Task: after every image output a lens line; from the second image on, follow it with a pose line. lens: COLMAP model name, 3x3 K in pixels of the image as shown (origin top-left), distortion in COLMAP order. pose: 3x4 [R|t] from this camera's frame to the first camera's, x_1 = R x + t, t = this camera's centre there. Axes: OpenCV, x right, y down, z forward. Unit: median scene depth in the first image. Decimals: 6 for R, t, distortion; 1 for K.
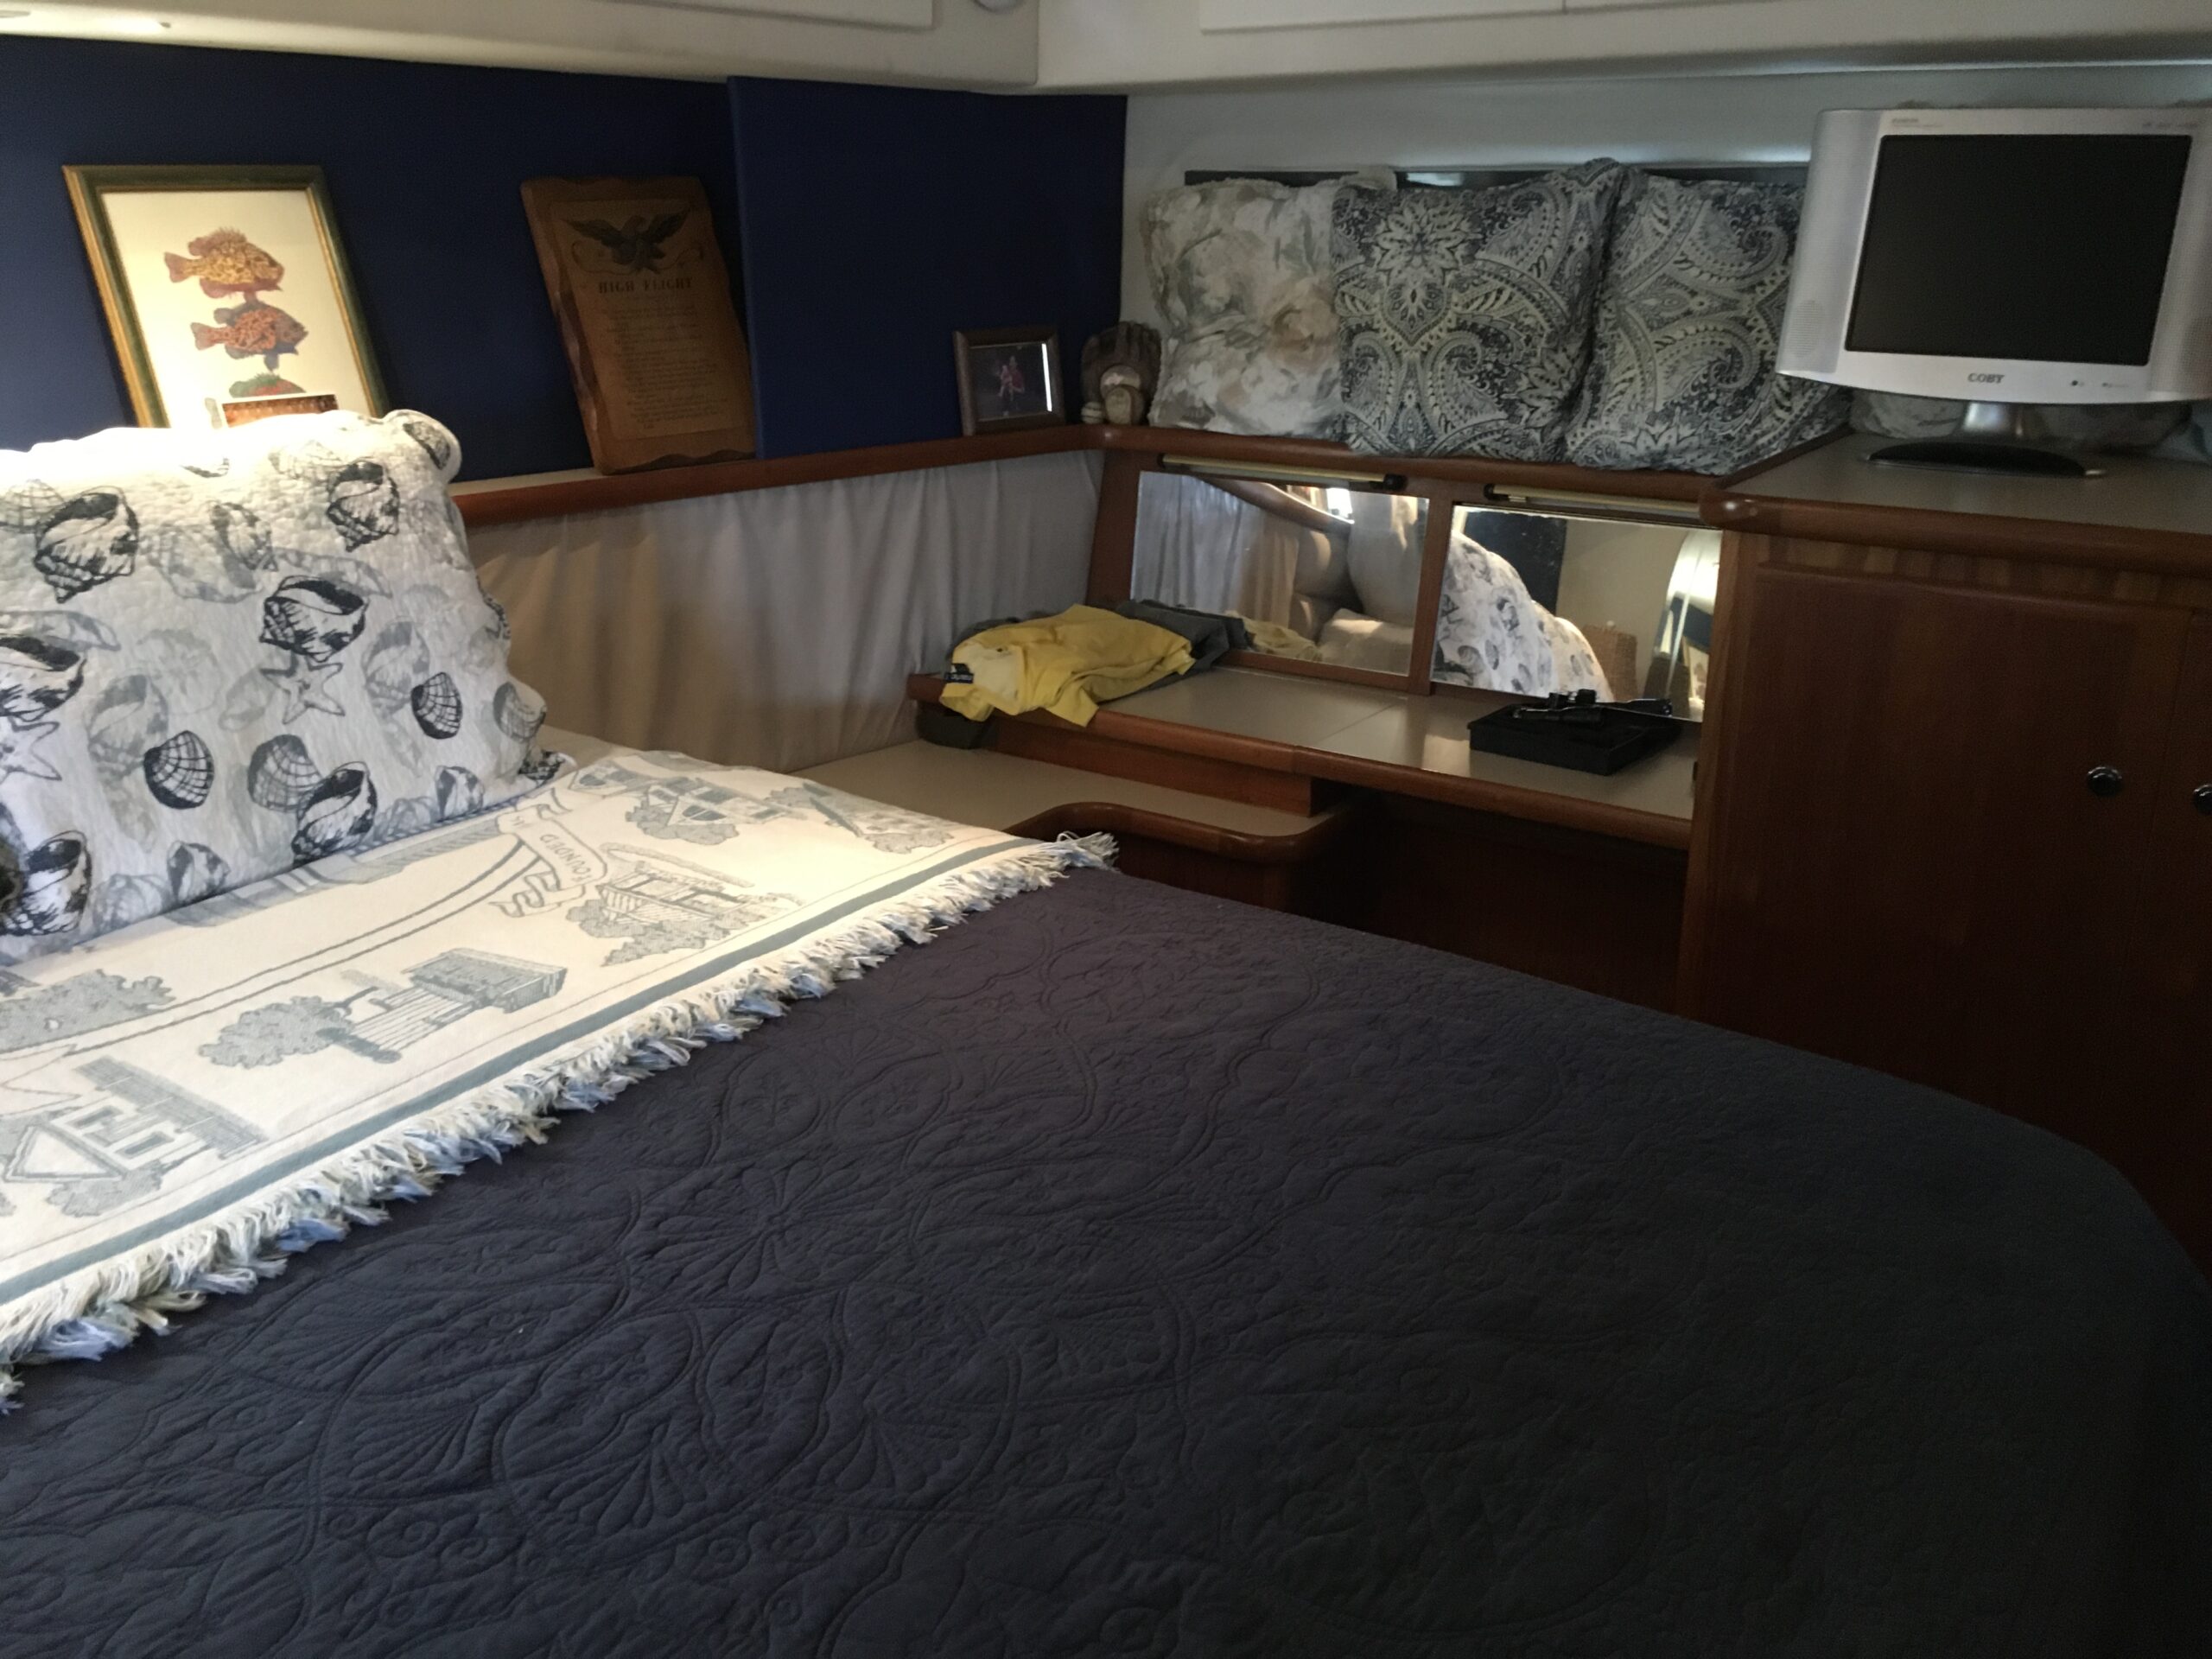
lens RADIAL K [[1888.2, 0, 1107.8], [0, 1888.2, 816.4], [0, 0, 1]] dist [0.065149, -0.020655]
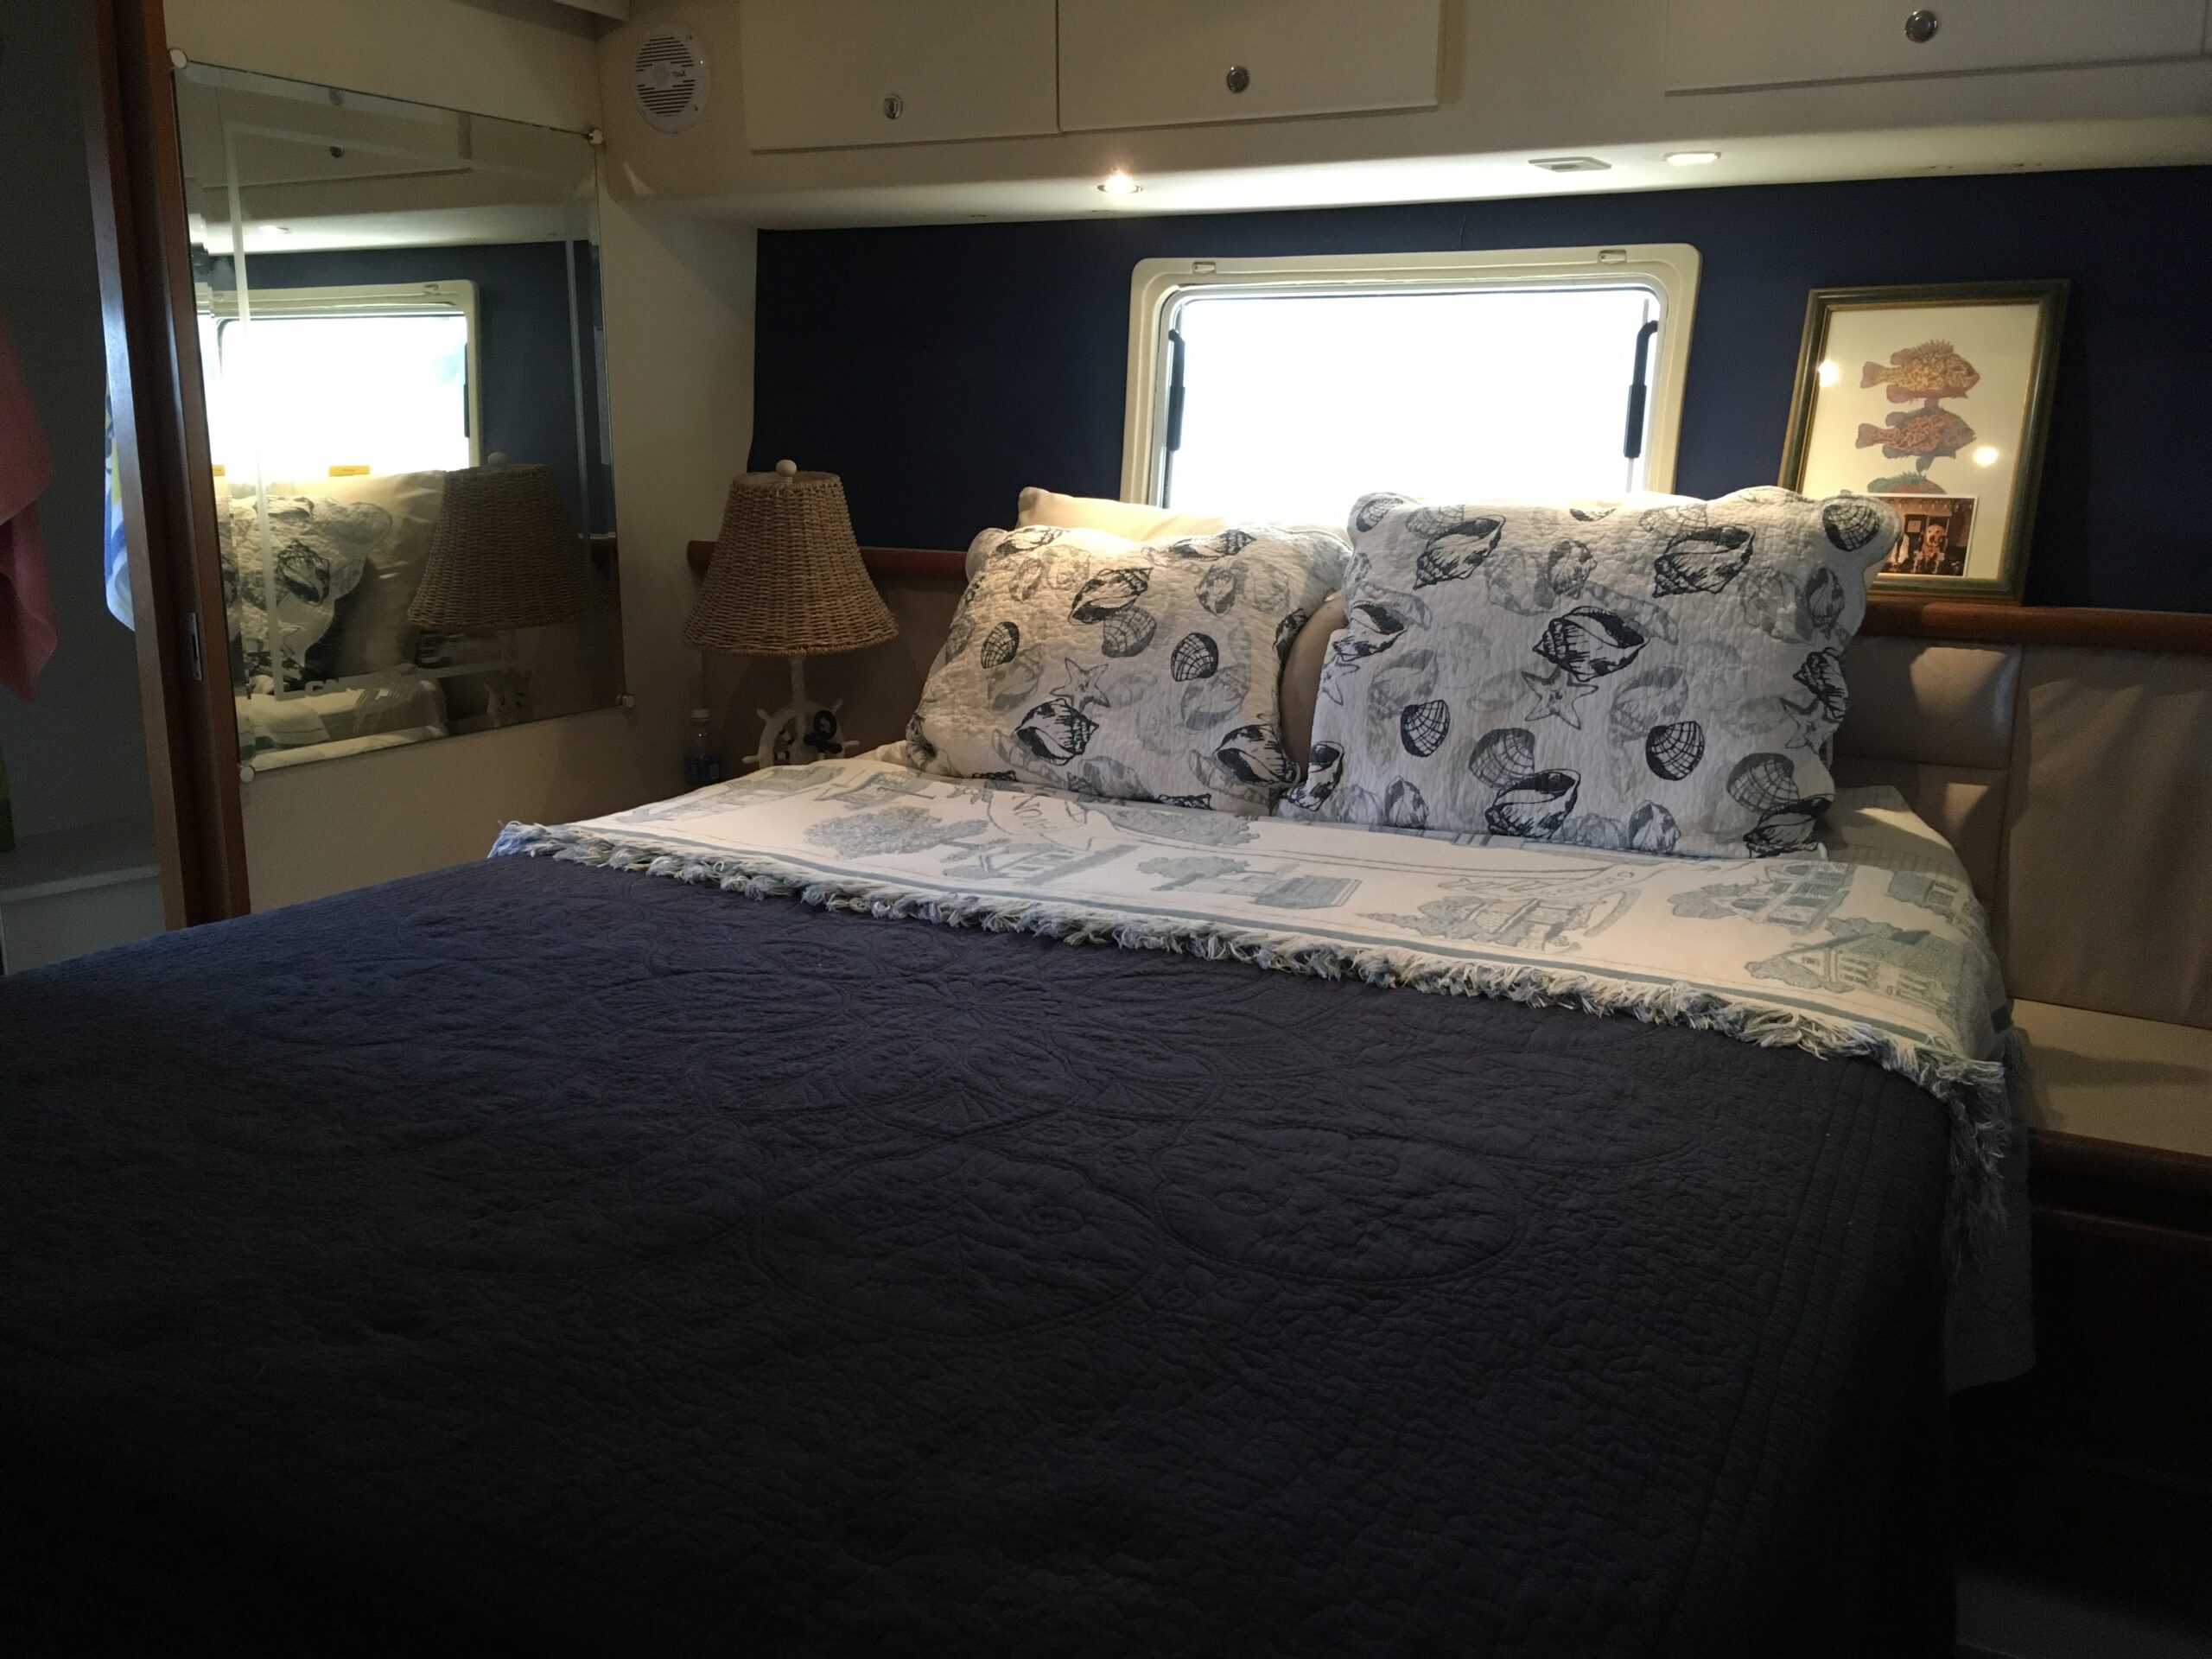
lens RADIAL K [[1888.2, 0, 1104.3], [0, 1888.2, 839.0], [0, 0, 1]] dist [0.065149, -0.020655]
pose [[0.129204, 0.213621, -0.968335, 0.691220], [-0.327152, 0.931027, 0.161739, -0.083495], [0.936097, 0.295895, 0.190179, 0.540188]]
